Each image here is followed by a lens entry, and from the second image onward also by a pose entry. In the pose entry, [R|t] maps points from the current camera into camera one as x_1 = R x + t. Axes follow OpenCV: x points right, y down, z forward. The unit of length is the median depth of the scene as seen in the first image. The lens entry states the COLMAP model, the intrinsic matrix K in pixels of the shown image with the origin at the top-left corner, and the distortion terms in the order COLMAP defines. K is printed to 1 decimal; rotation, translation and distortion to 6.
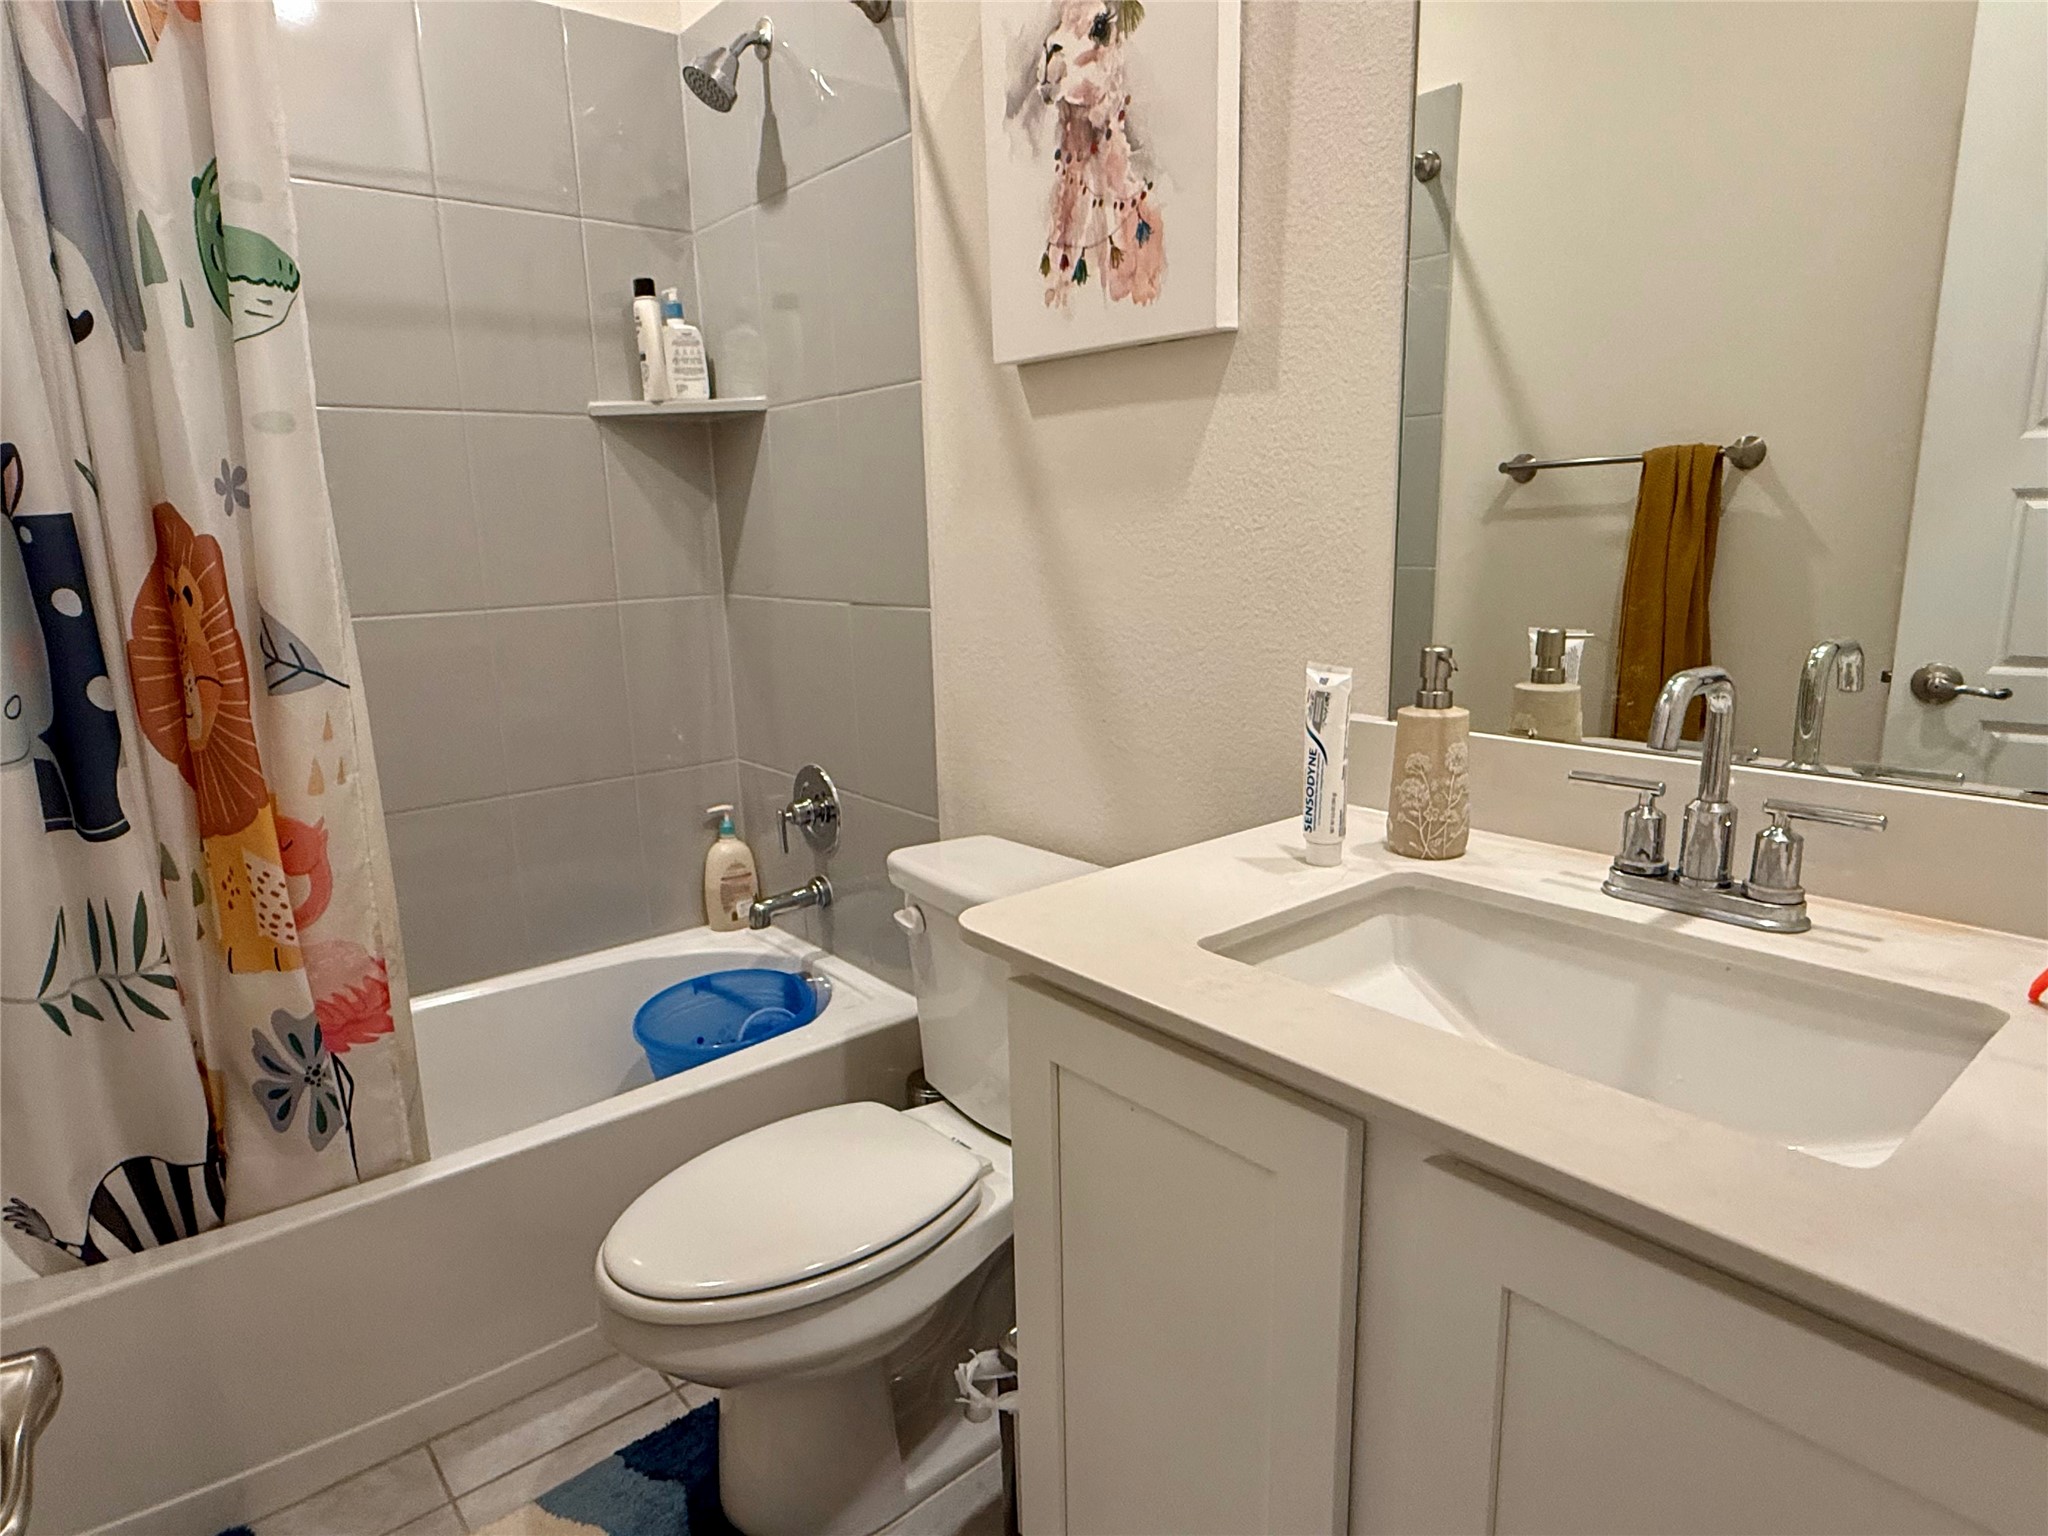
lens RADIAL K [[1192.9, 0, 1035.4], [0, 1192.9, 768.5], [0, 0, 1]] dist [0.002340, 0.001219]
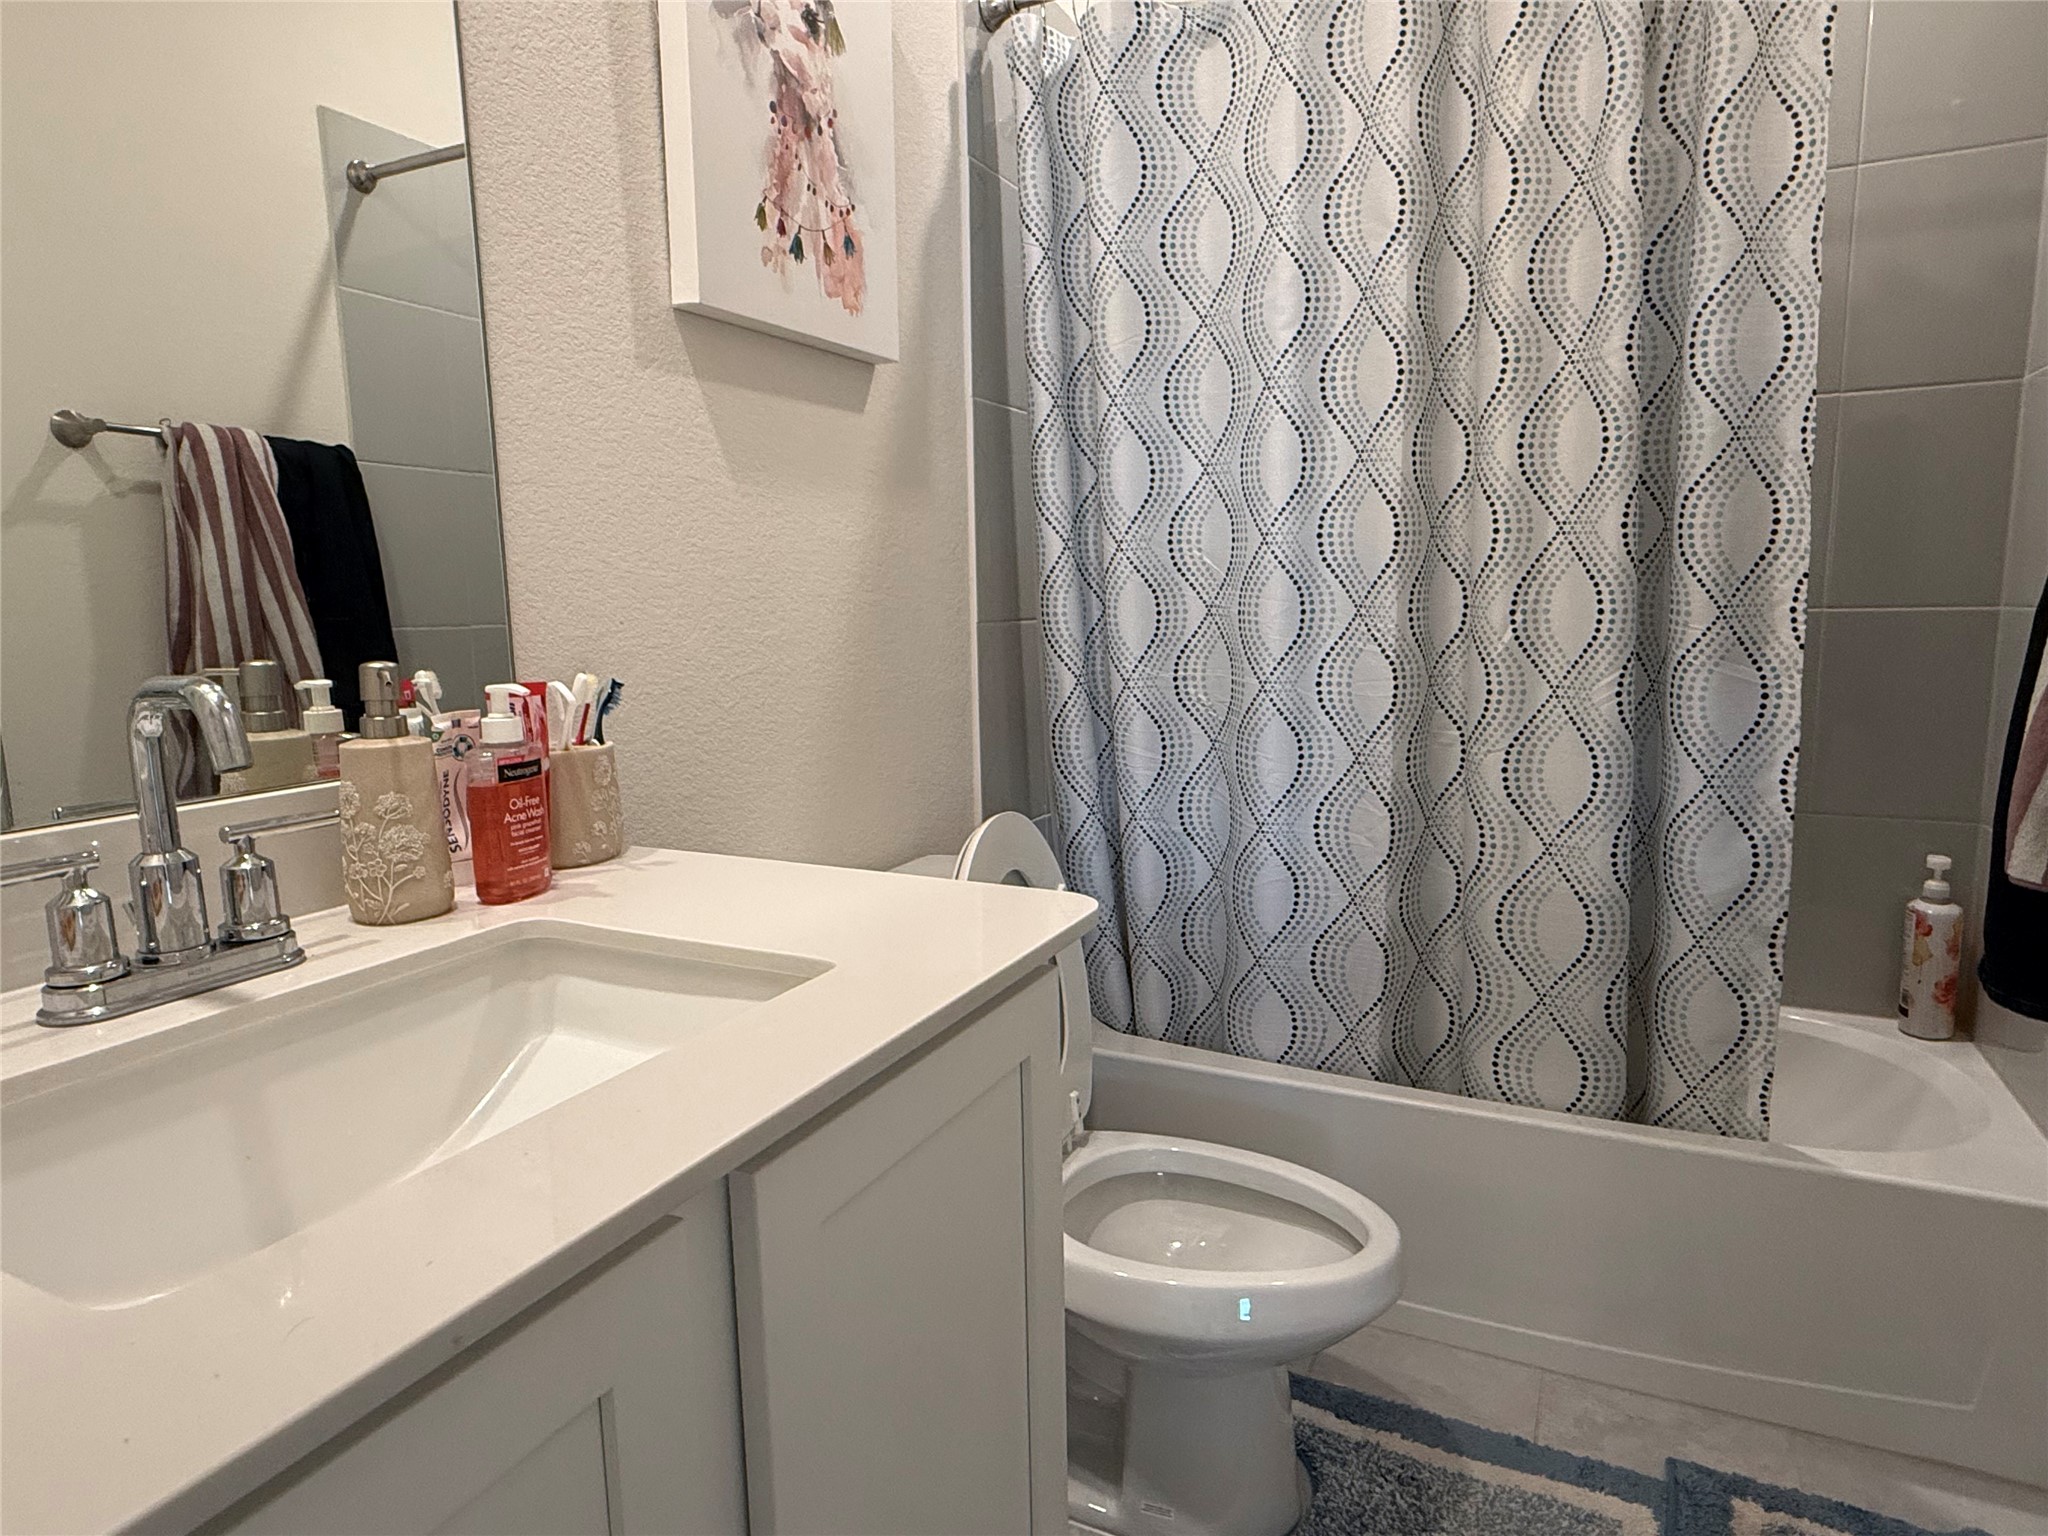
lens RADIAL K [[1192.9, 0, 1035.4], [0, 1192.9, 768.5], [0, 0, 1]] dist [0.002340, 0.001219]
pose [[-0.407709, -0.119511, 0.905257, -0.965288], [0.218676, 0.949769, 0.223874, -0.202080], [-0.886541, 0.289233, -0.361095, 1.328367]]
